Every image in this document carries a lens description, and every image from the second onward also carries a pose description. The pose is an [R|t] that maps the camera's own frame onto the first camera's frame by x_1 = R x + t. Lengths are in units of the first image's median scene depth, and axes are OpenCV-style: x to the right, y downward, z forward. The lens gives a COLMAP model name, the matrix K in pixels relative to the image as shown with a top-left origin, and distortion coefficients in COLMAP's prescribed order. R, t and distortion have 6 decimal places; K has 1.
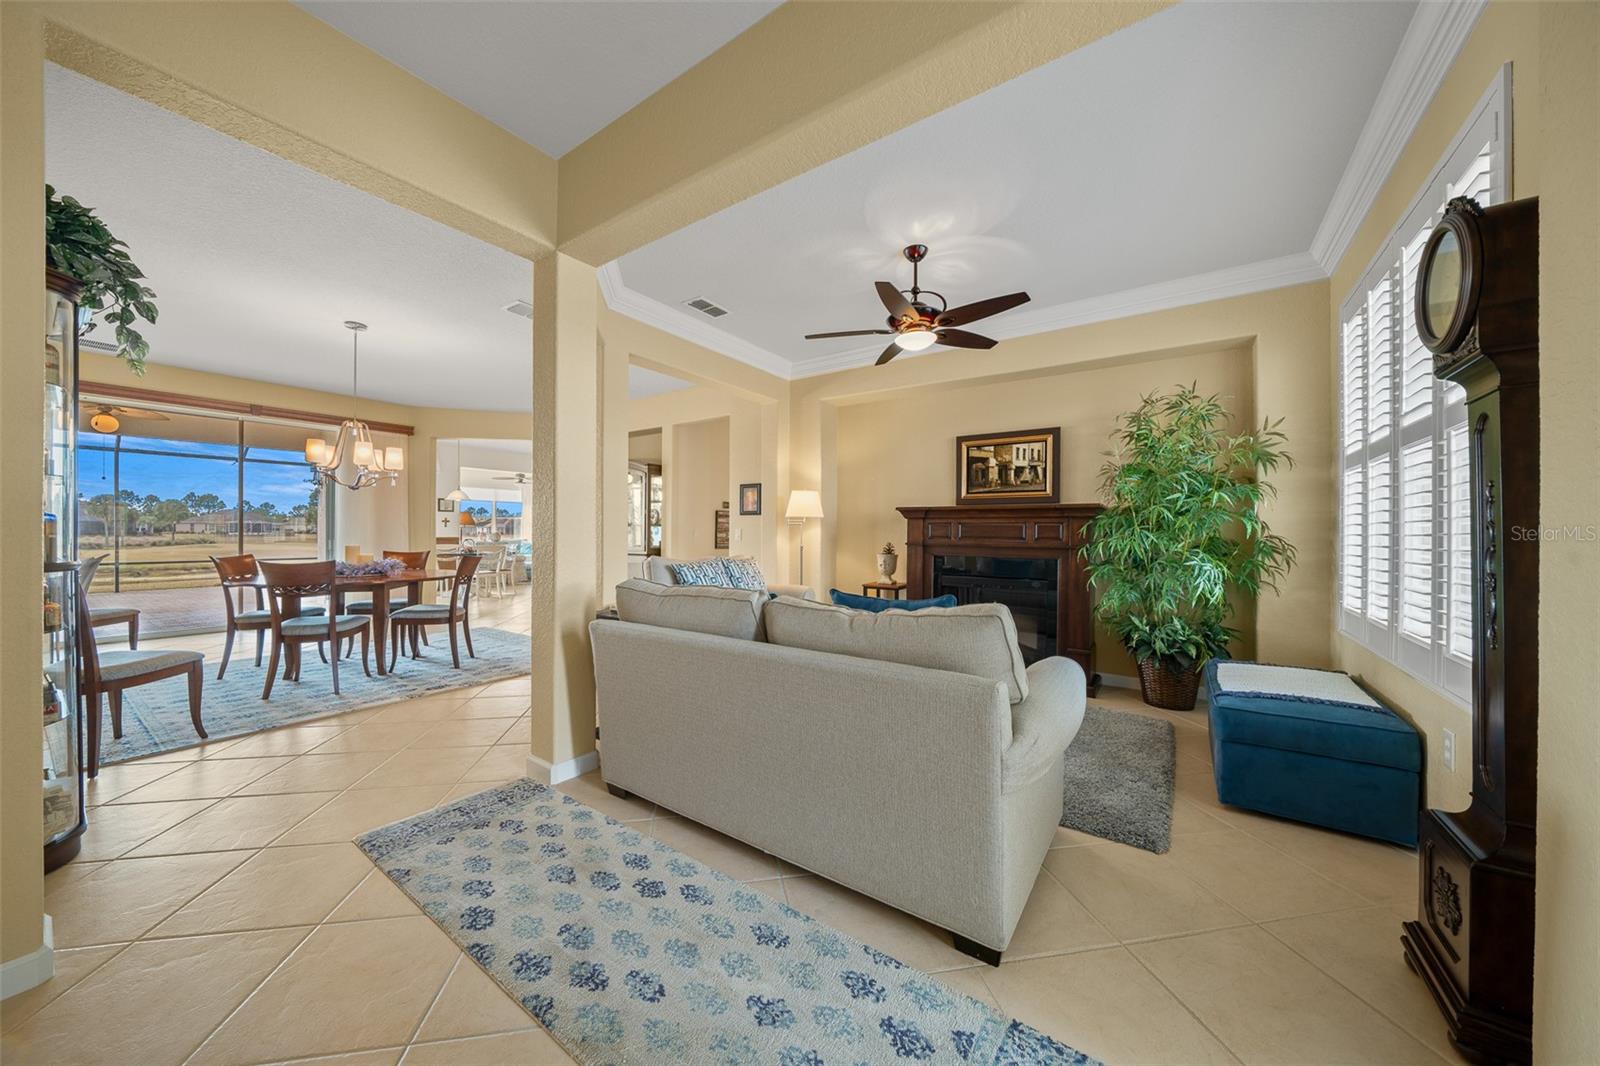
lens RADIAL K [[536.8, 0, 818.7], [0, 536.8, 521.6], [0, 0, 1]] dist [-0.000838, 0.000004]
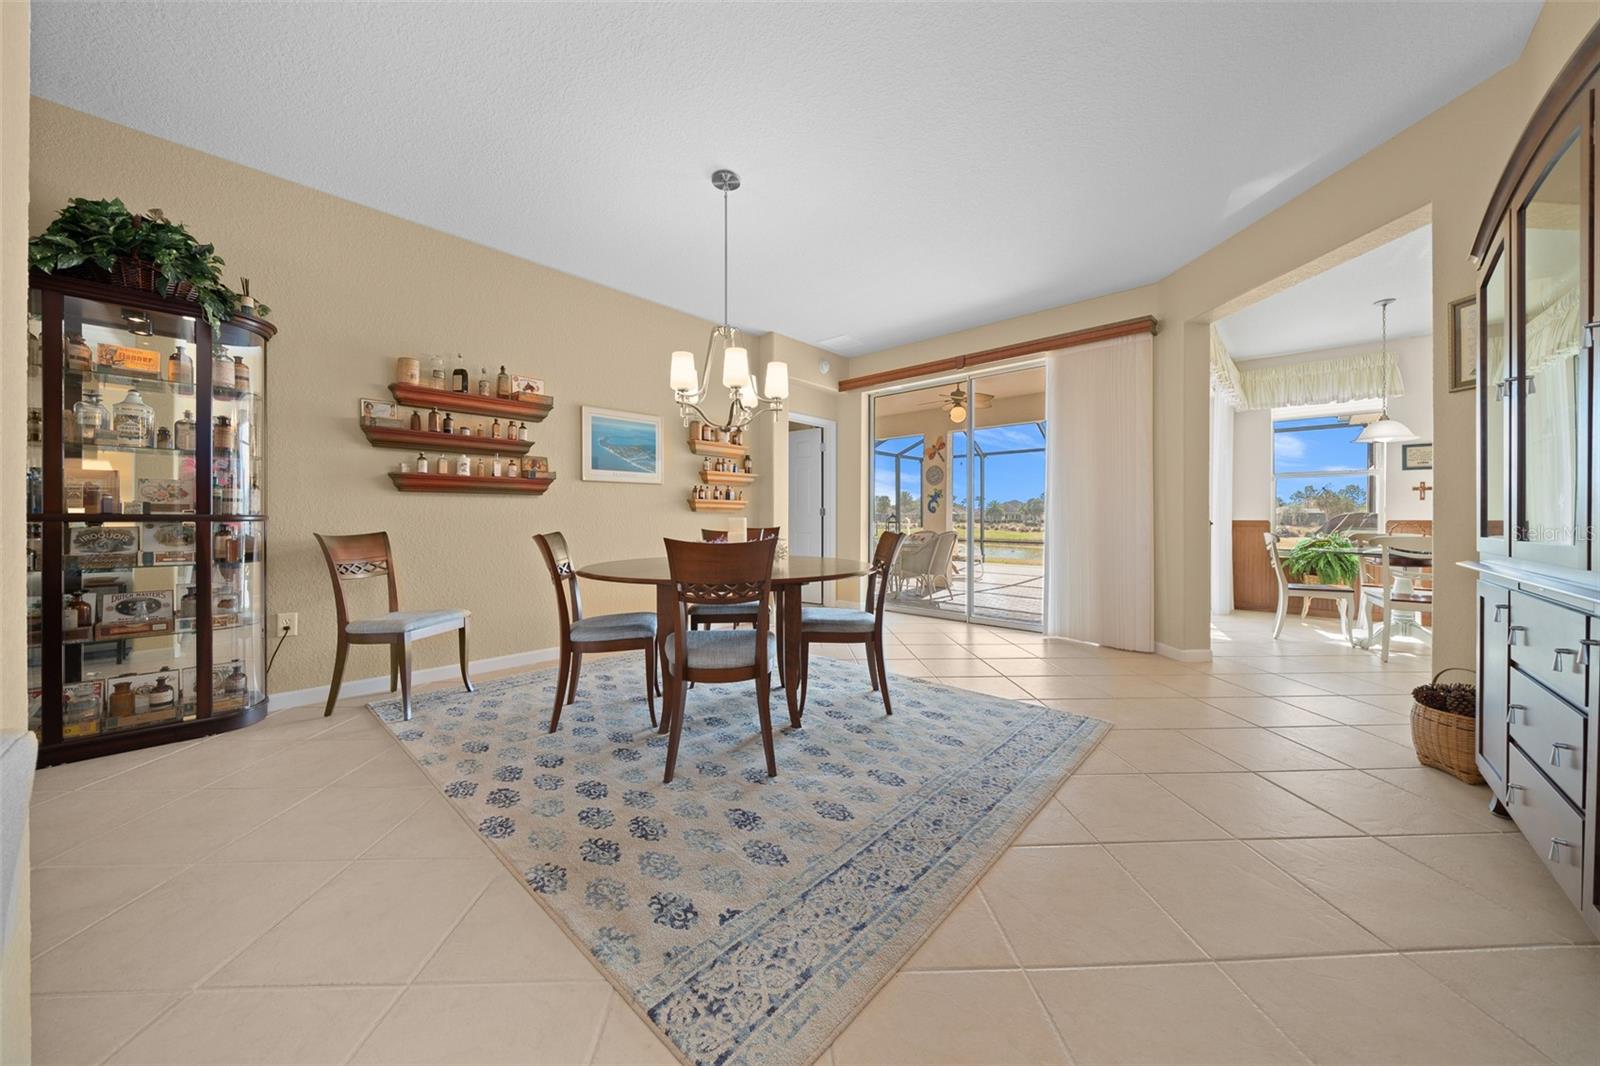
lens RADIAL K [[545.4, 0, 798.1], [0, 545.4, 519.9], [0, 0, 1]] dist [-0.008186, -0.000057]
pose [[-0.161475, -0.004635, -0.986866, -0.286688], [0.018061, 0.999808, -0.007651, 0.059524], [0.986711, -0.019060, -0.161361, 1.391645]]
